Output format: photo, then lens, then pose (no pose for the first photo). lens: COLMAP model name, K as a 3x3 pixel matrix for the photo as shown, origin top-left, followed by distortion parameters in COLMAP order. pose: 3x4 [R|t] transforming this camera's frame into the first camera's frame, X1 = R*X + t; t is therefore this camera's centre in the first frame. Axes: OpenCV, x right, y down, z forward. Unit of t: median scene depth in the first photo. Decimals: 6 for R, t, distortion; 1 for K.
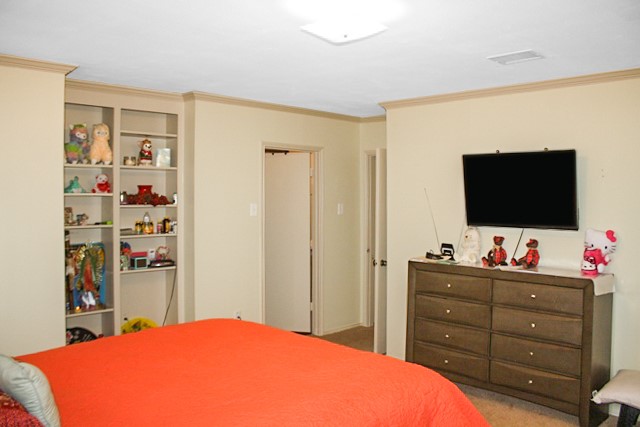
lens RADIAL K [[598.5, 0, 320.0], [0, 598.5, 214.5], [0, 0, 1]] dist [0.017764, 0.000000]
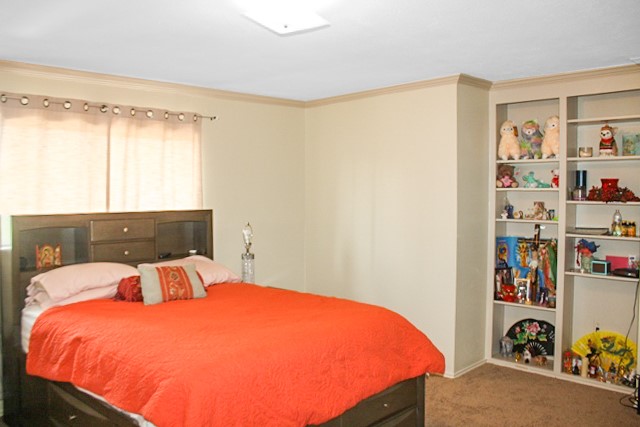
lens RADIAL K [[598.5, 0, 320.0], [0, 598.5, 212.5], [0, 0, 1]] dist [0.017764, 0.000000]
pose [[0.065519, 0.038142, -0.997122, 0.567303], [-0.041804, 0.998497, 0.035448, -0.014122], [0.996975, 0.039362, 0.067015, 0.549591]]
